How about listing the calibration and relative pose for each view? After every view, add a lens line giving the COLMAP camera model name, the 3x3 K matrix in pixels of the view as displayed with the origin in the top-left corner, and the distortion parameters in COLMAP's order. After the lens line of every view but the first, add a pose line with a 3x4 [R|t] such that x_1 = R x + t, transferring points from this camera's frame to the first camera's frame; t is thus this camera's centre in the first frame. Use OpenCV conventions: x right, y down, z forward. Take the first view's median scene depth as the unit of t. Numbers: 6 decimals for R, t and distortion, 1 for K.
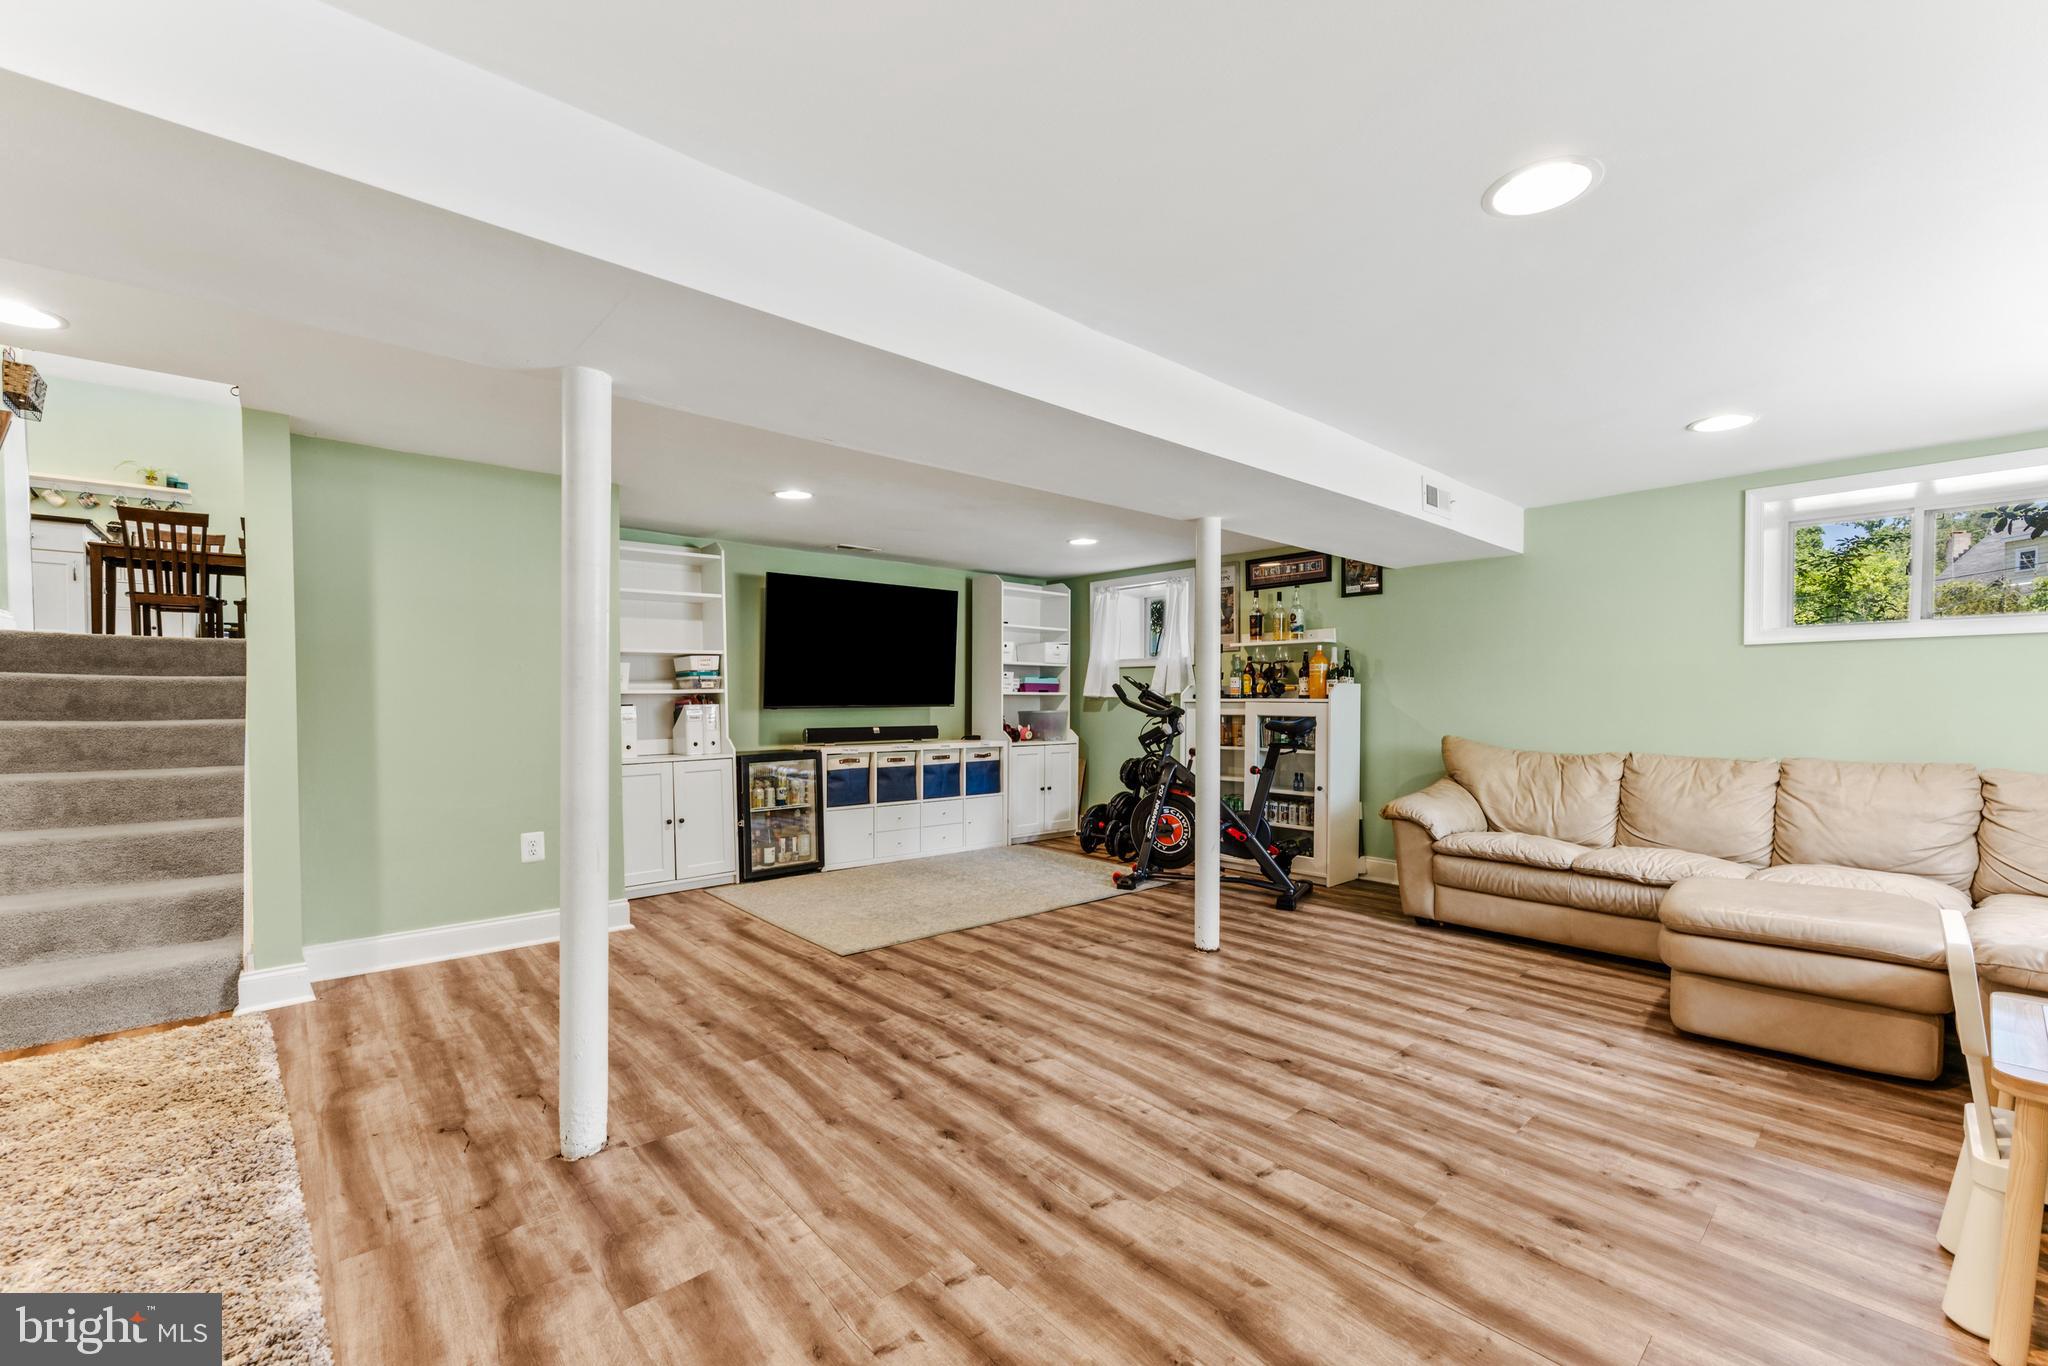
lens RADIAL K [[836.7, 0, 1031.0], [0, 836.7, 690.8], [0, 0, 1]] dist [-0.001486, 0.000292]
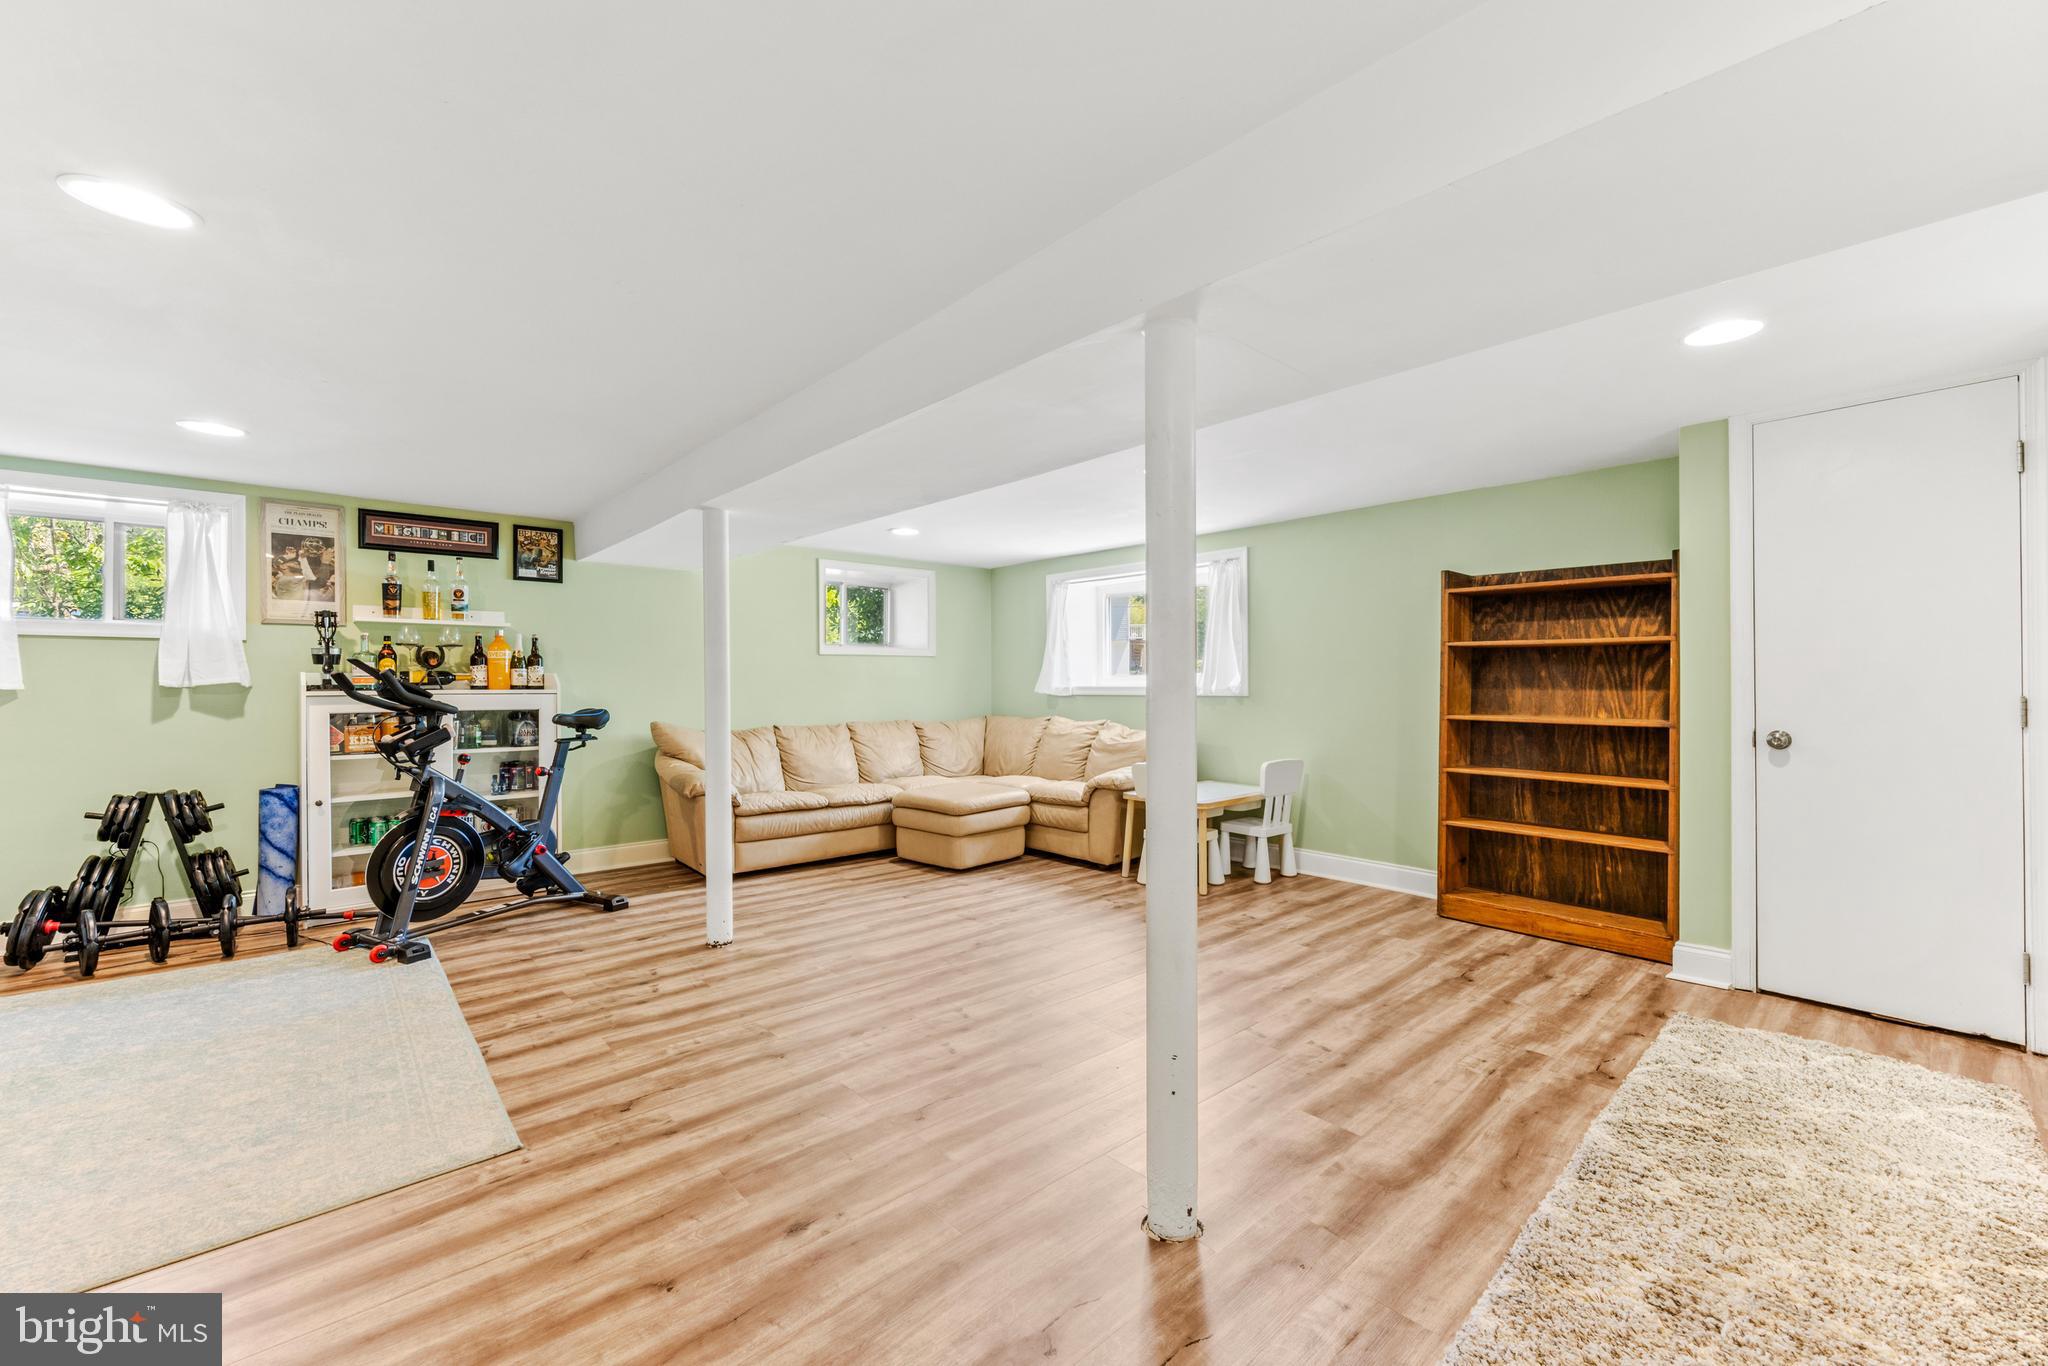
lens RADIAL K [[809.7, 0, 1024.0], [0, 809.7, 683.0], [0, 0, 1]] dist [-0.006553, -0.000008]
pose [[0.008285, 0.001612, 0.999964, -0.791550], [-0.006389, 0.999978, -0.001560, -0.000815], [-0.999945, -0.006376, 0.008296, 0.671376]]
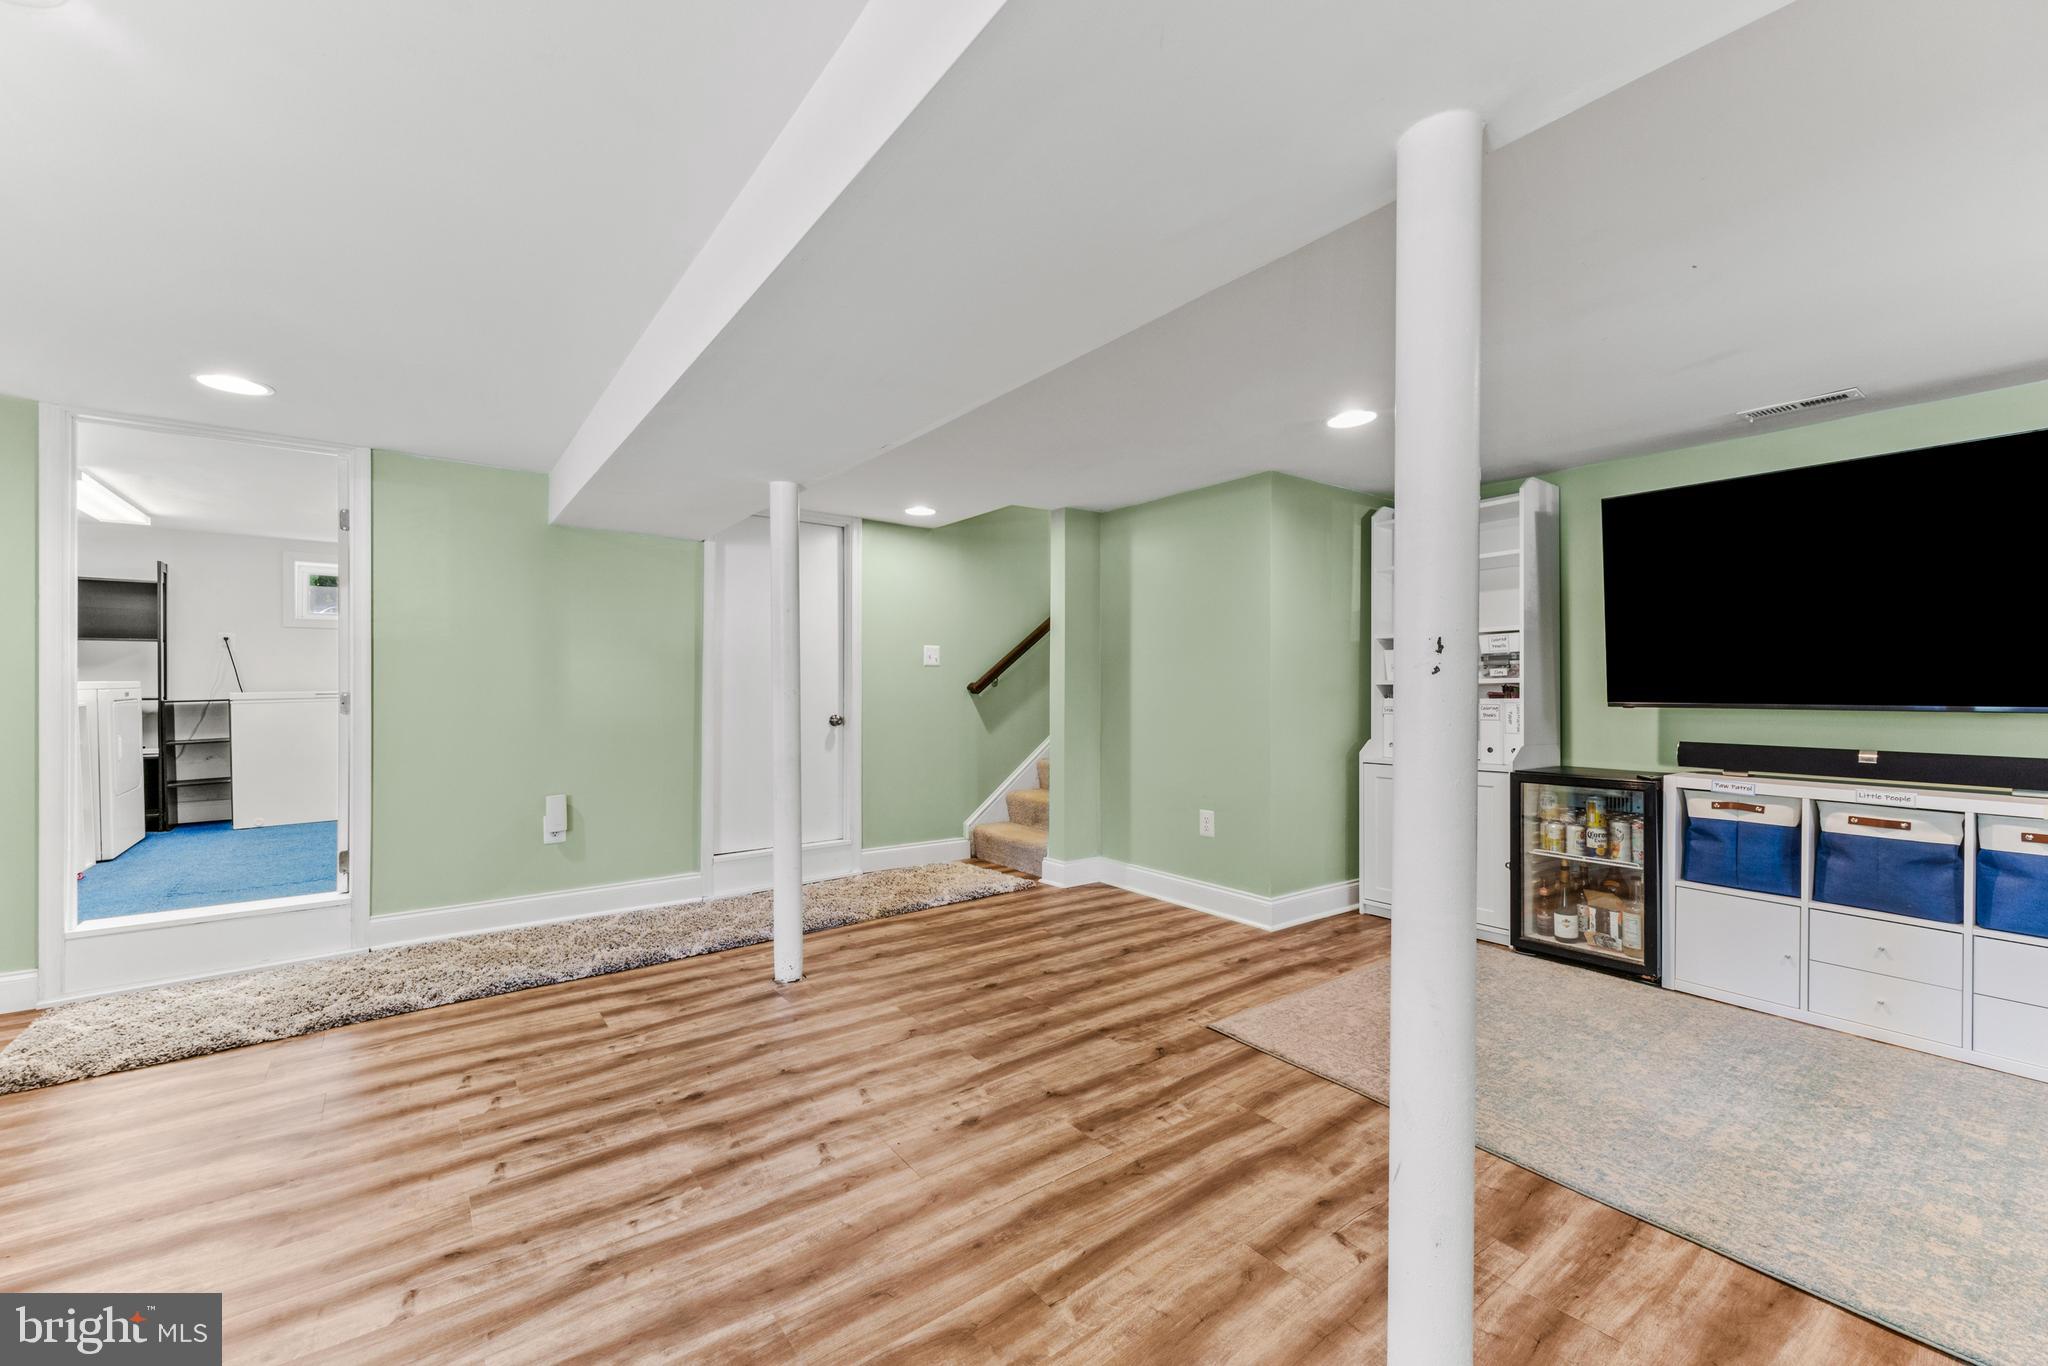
lens RADIAL K [[836.7, 0, 1031.0], [0, 836.7, 690.8], [0, 0, 1]] dist [-0.001486, 0.000292]
pose [[-0.095037, 0.005968, -0.995456, 0.566550], [0.008751, 0.999948, 0.005159, 0.003366], [0.995435, -0.008221, -0.095084, 0.937420]]
